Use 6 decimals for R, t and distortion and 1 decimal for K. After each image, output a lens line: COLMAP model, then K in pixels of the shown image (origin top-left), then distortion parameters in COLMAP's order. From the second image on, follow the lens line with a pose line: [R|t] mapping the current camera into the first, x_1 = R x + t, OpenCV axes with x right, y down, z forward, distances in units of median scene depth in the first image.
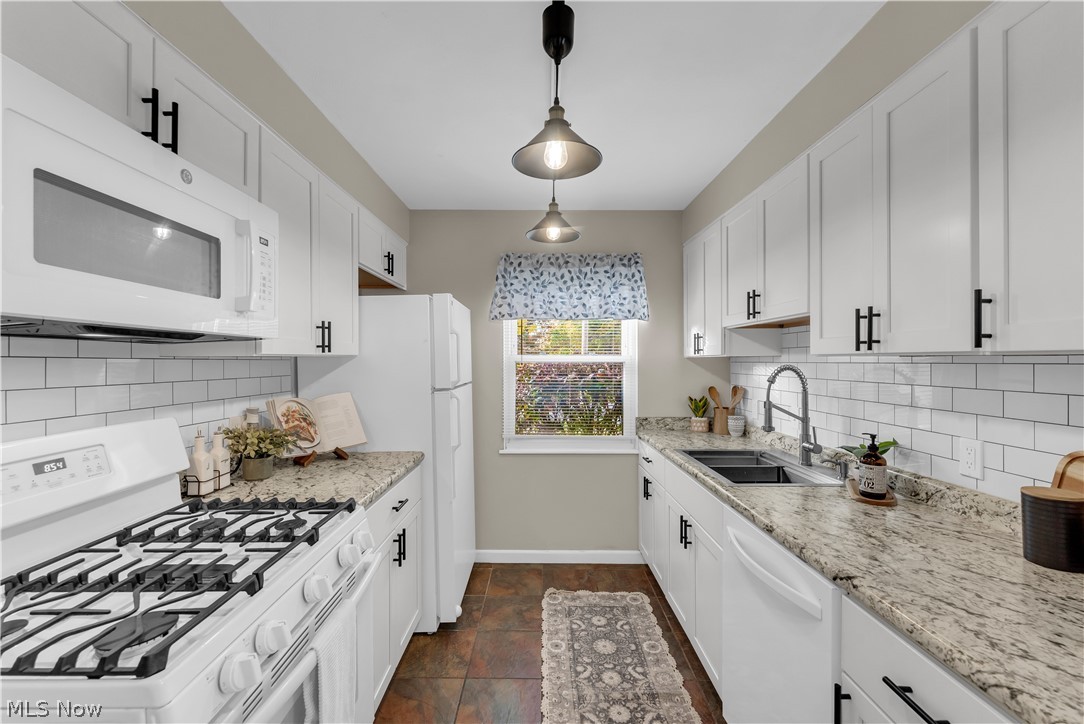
lens RADIAL K [[440.8, 0, 539.4], [0, 440.8, 360.9], [0, 0, 1]] dist [0.001073, 0.000091]
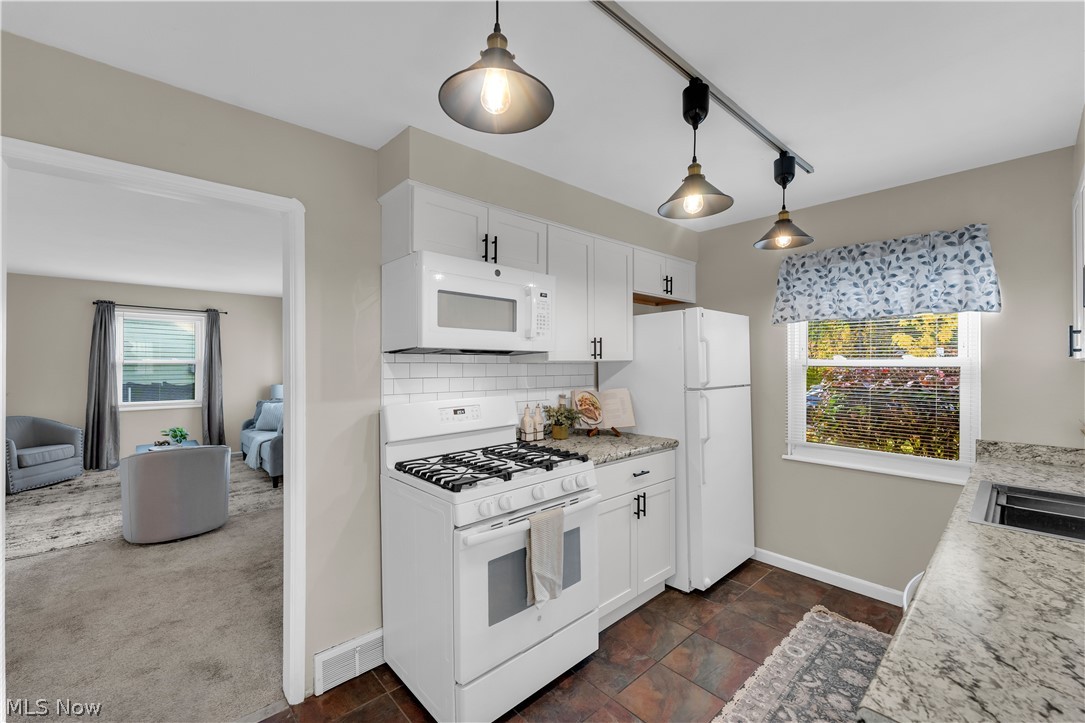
lens RADIAL K [[440.6, 0, 544.3], [0, 440.6, 362.0], [0, 0, 1]] dist [0.000444, -0.000203]
pose [[0.677644, -0.001376, -0.735389, 0.373609], [-0.001282, 0.999995, -0.003053, -0.003792], [0.735389, 0.003012, 0.677639, -0.090694]]
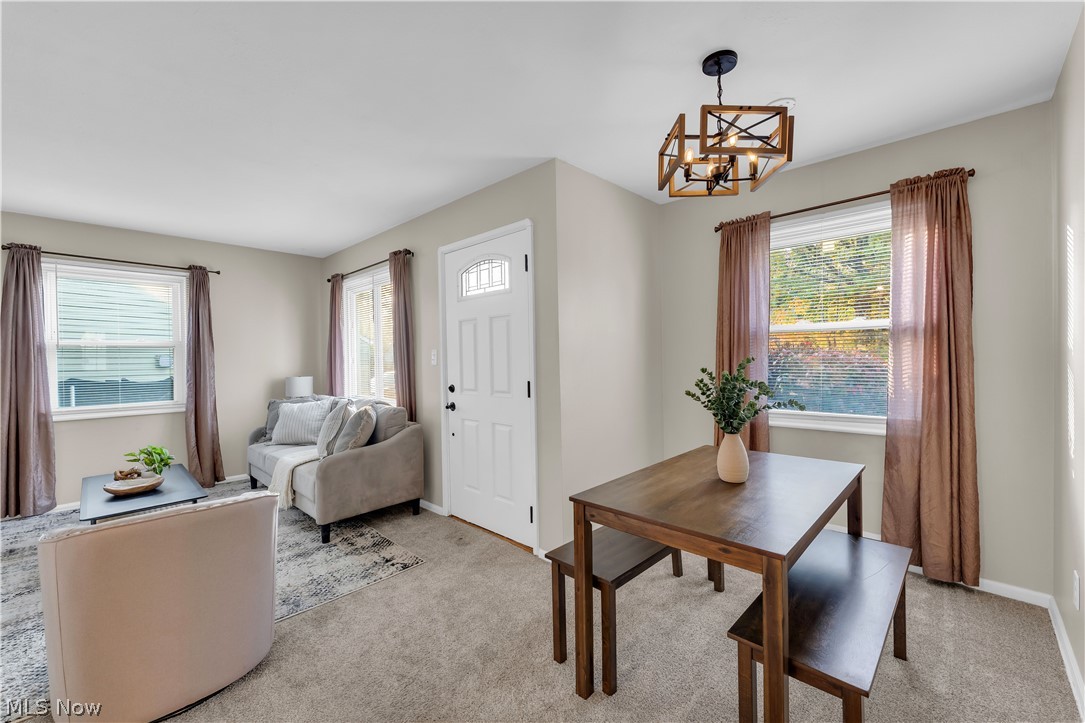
lens RADIAL K [[440.6, 0, 544.3], [0, 440.6, 362.0], [0, 0, 1]] dist [0.000444, -0.000203]
pose [[0.718078, -0.005559, -0.695940, -0.679901], [0.015552, 0.999847, 0.008060, 0.069412], [0.695789, -0.016611, 0.718054, -0.075537]]
